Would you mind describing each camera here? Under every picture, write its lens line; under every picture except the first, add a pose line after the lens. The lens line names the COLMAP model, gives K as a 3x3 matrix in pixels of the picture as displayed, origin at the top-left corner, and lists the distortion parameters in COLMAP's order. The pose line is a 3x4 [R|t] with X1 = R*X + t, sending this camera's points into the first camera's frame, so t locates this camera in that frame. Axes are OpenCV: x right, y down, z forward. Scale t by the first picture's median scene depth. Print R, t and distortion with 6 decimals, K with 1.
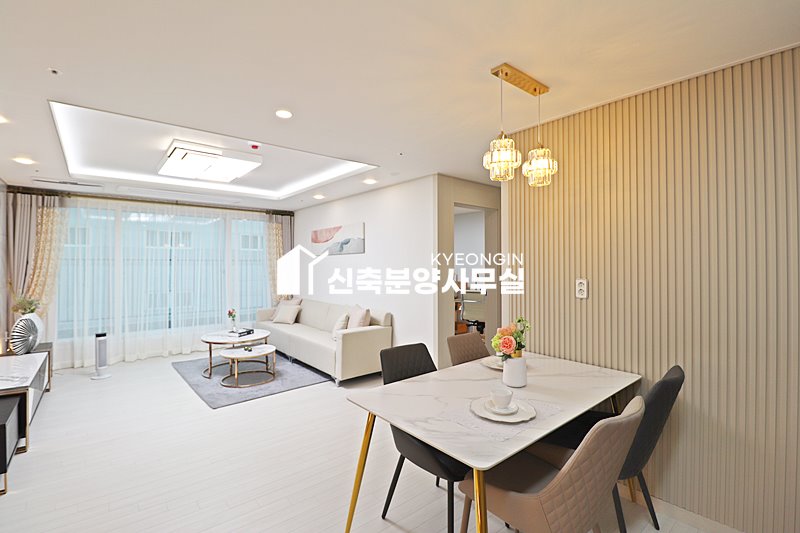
lens RADIAL K [[369.9, 0, 401.1], [0, 369.9, 259.8], [0, 0, 1]] dist [-0.002333, -0.010815]
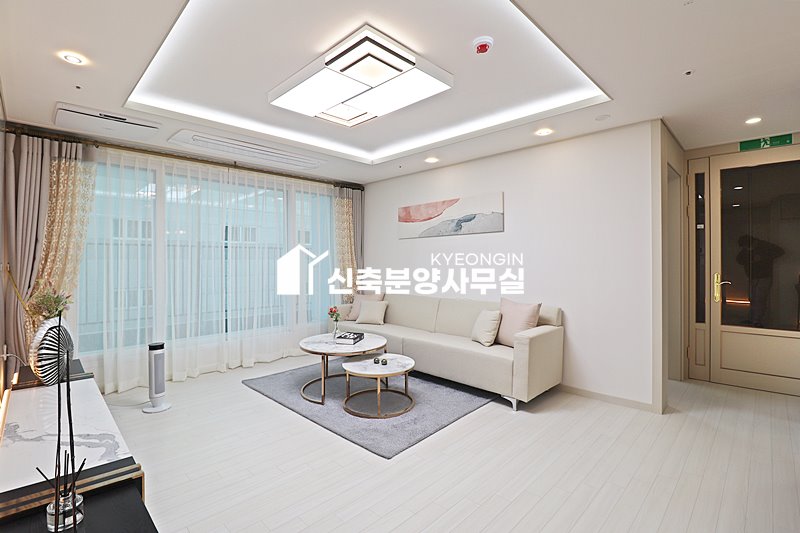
lens RADIAL K [[372.5, 0, 400.2], [0, 372.5, 259.2], [0, 0, 1]] dist [-0.001696, -0.011071]
pose [[0.995736, -0.001063, 0.092242, -0.419170], [0.000219, 0.999958, 0.009159, 0.034901], [-0.092248, -0.009099, 0.995695, 0.265422]]
